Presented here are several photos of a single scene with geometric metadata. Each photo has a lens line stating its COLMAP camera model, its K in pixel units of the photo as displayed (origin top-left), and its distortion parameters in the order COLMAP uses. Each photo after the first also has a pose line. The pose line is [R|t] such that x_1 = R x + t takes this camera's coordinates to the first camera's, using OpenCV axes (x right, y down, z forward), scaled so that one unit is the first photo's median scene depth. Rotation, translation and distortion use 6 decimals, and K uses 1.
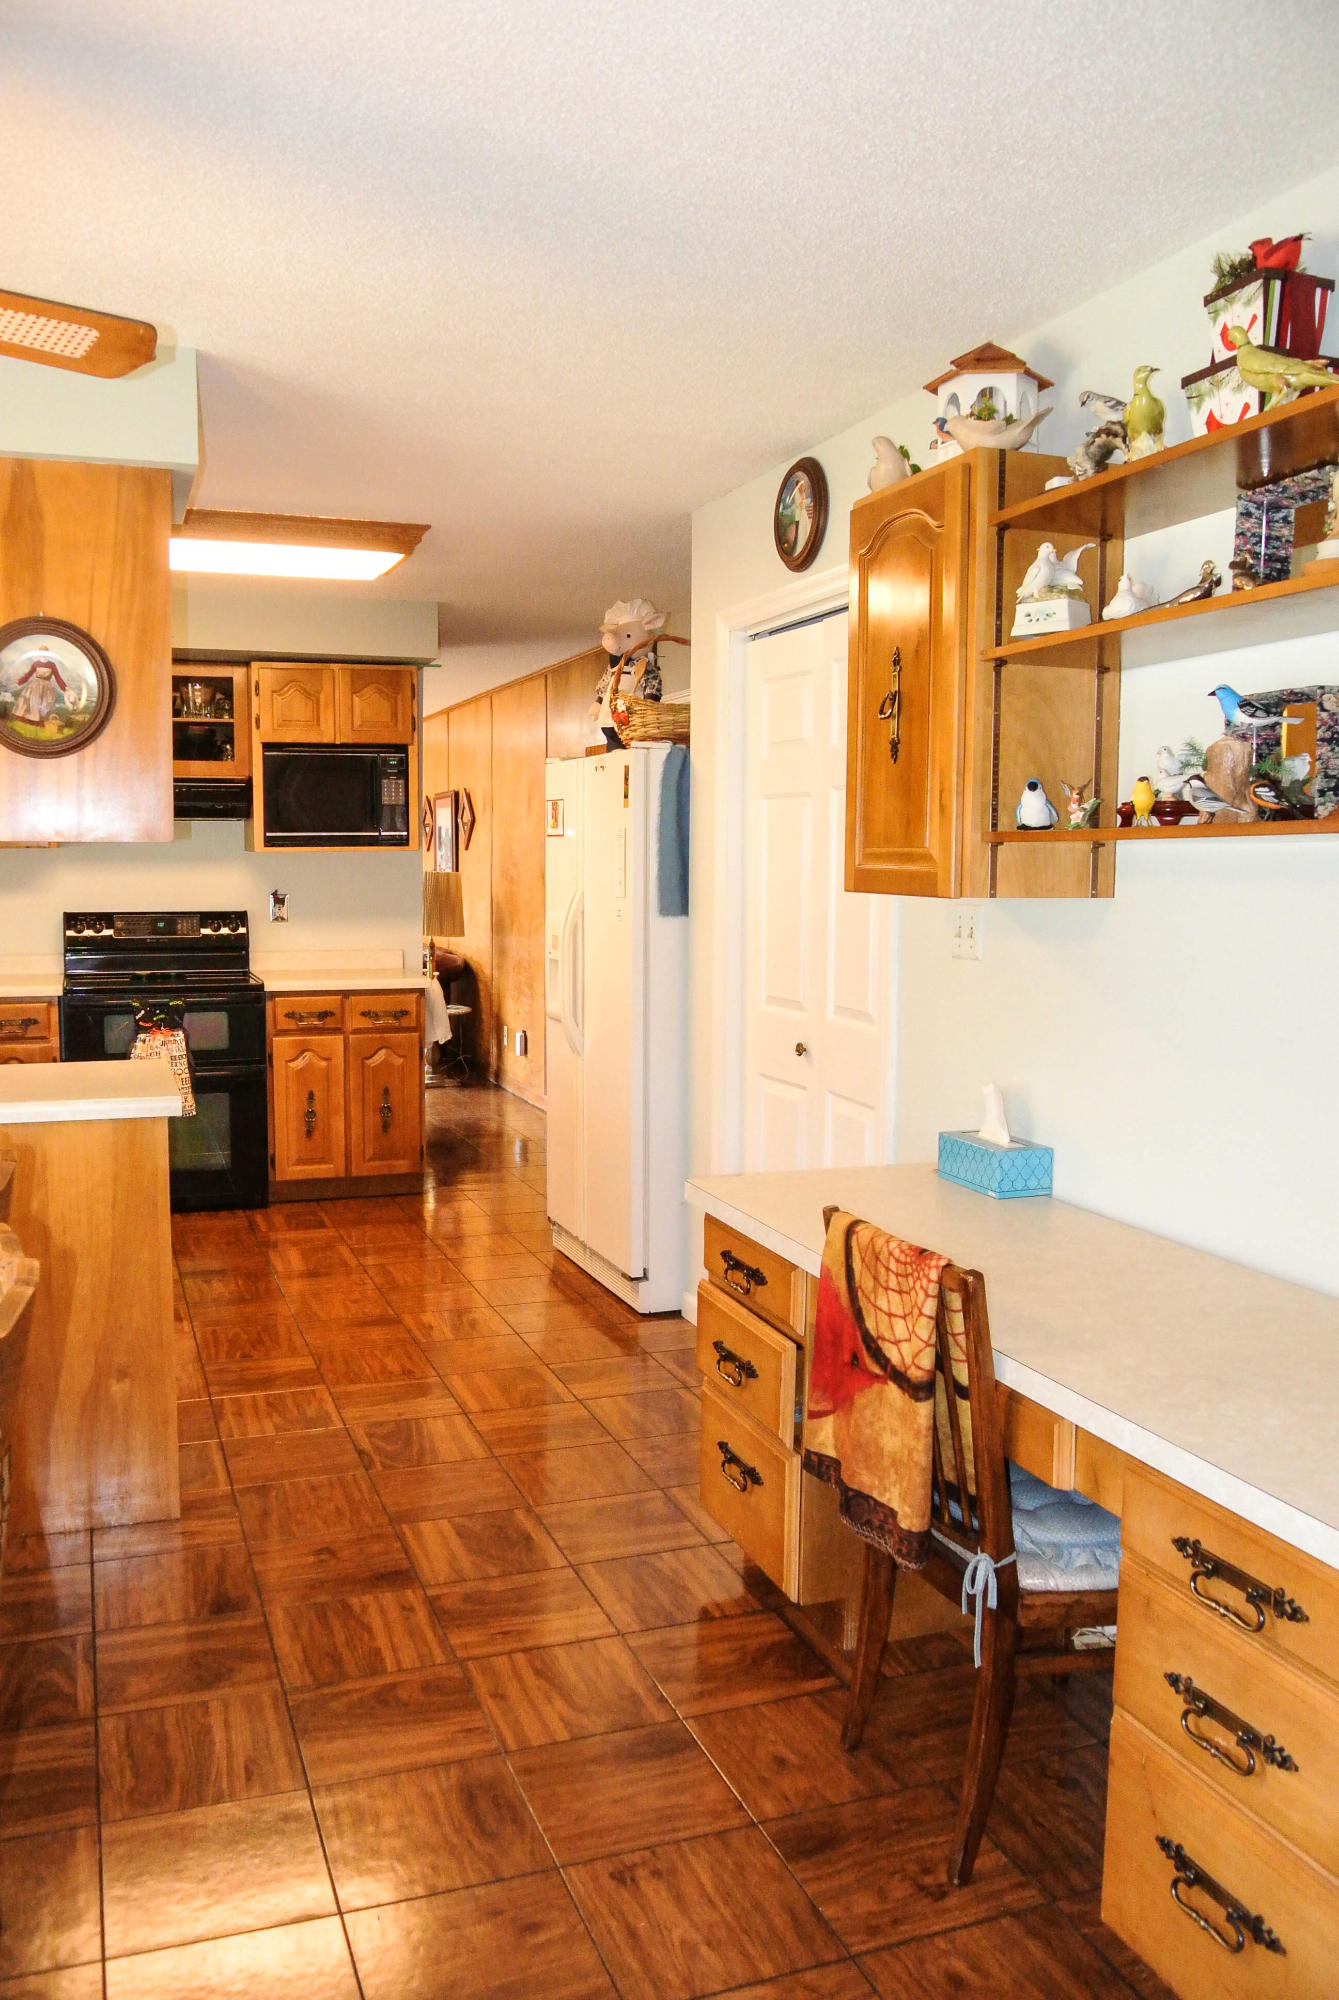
lens RADIAL K [[1563.7, 0, 667.9], [0, 1563.7, 1000.7], [0, 0, 1]] dist [-0.086944, 0.030719]
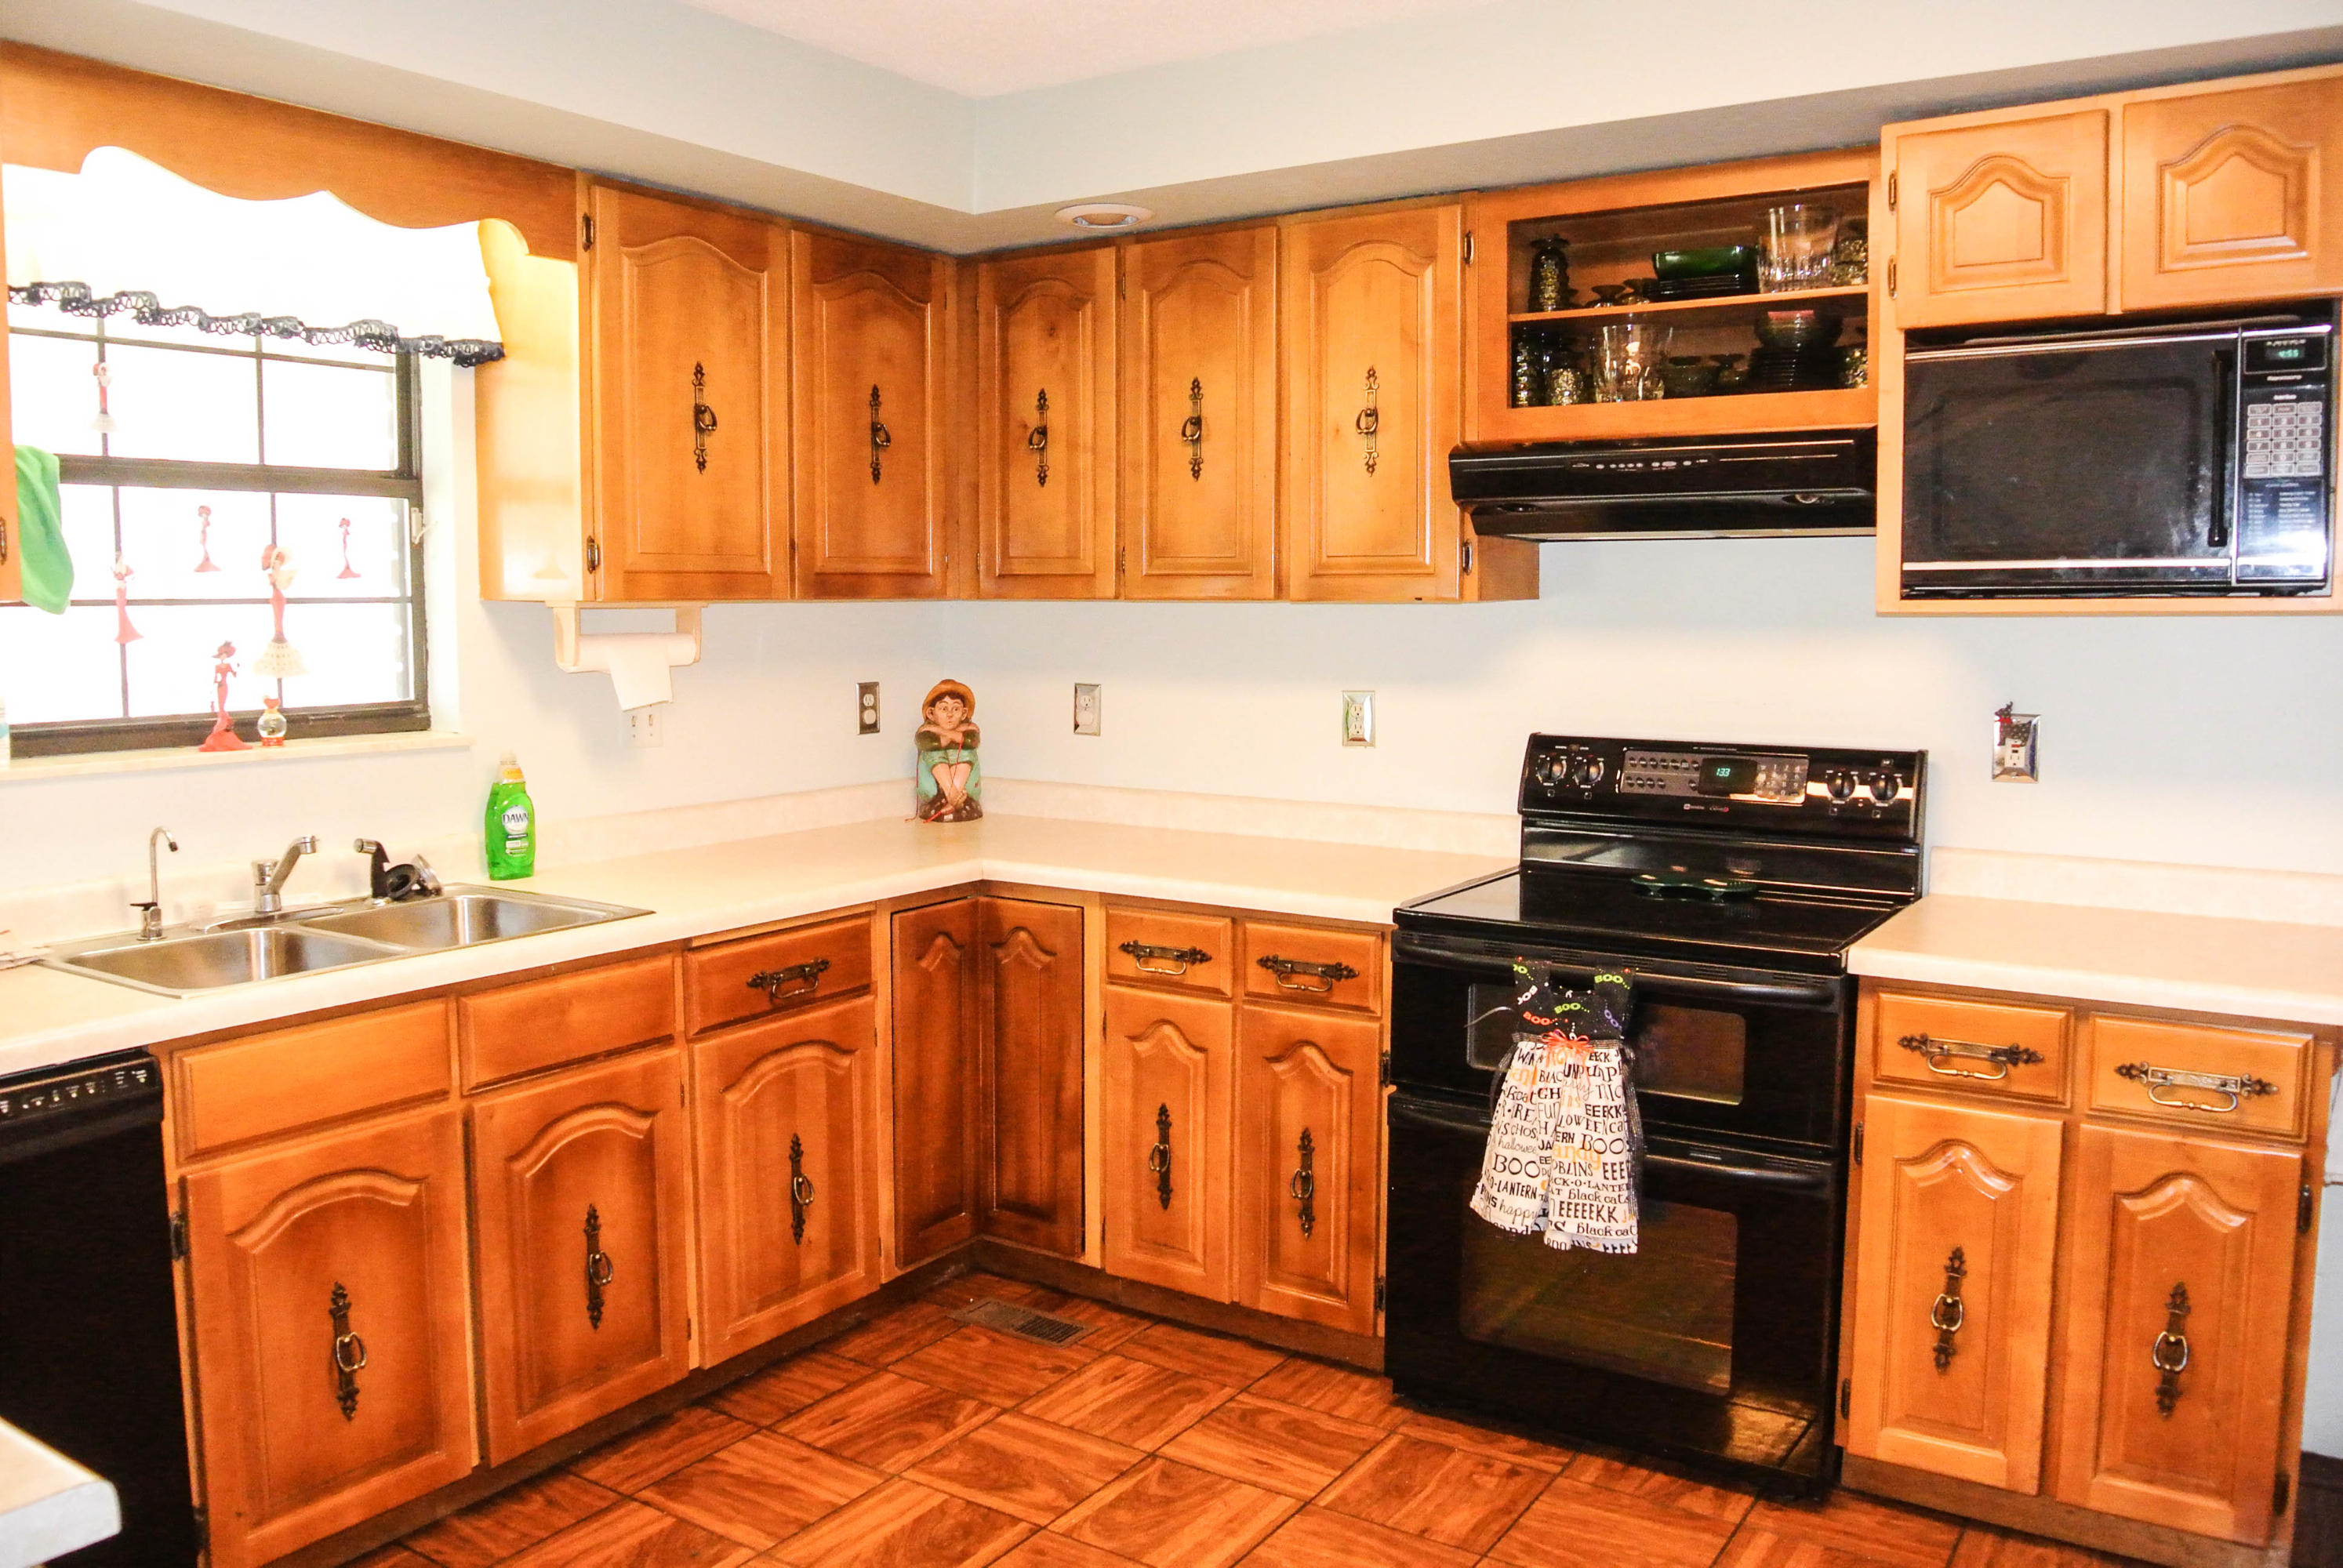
lens RADIAL K [[1831.7, 0, 1119.4], [0, 1831.7, 775.9], [0, 0, 1]] dist [-0.086944, 0.030719]
pose [[0.589820, 0.072390, -0.804284, -0.008921], [-0.069365, 0.996834, 0.038852, -0.058776], [0.804550, 0.032874, 0.592974, 0.575198]]
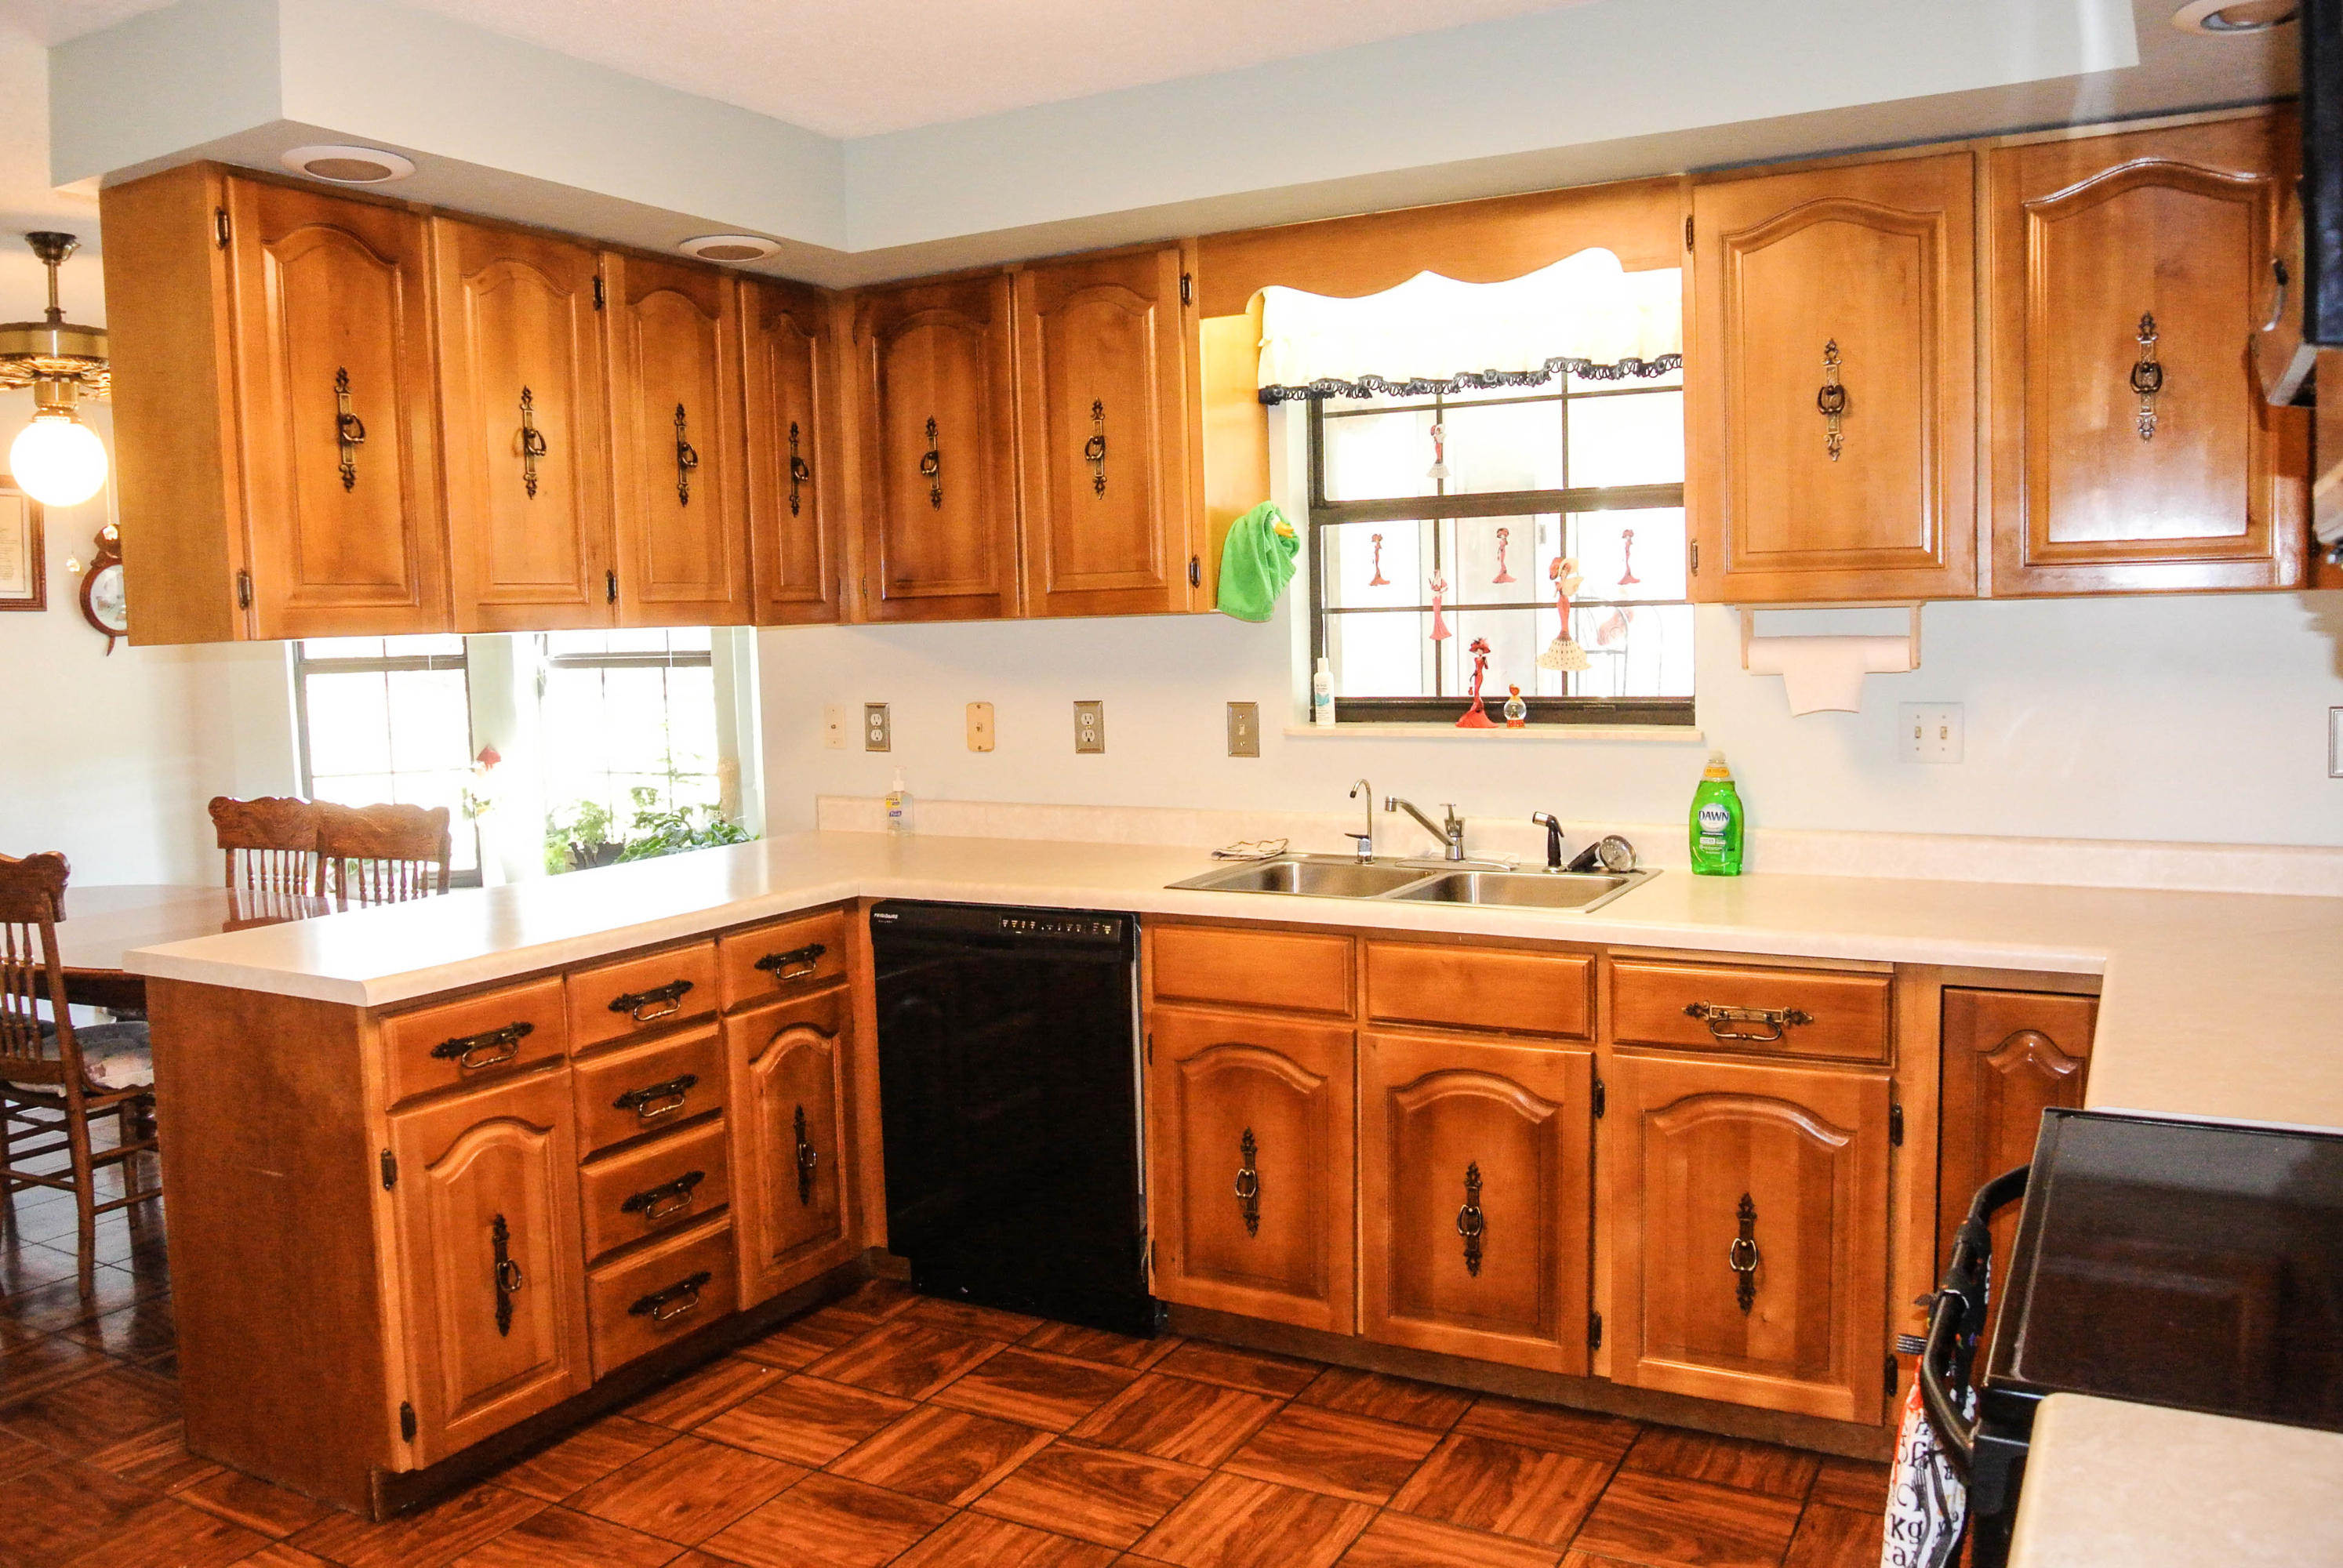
lens RADIAL K [[1831.7, 0, 1158.8], [0, 1831.7, 760.0], [0, 0, 1]] dist [-0.086944, 0.030719]
pose [[-0.753897, 0.065453, -0.653724, -0.070819], [-0.038559, 0.988902, 0.143480, -0.109400], [0.655860, 0.133376, -0.743007, 1.126324]]
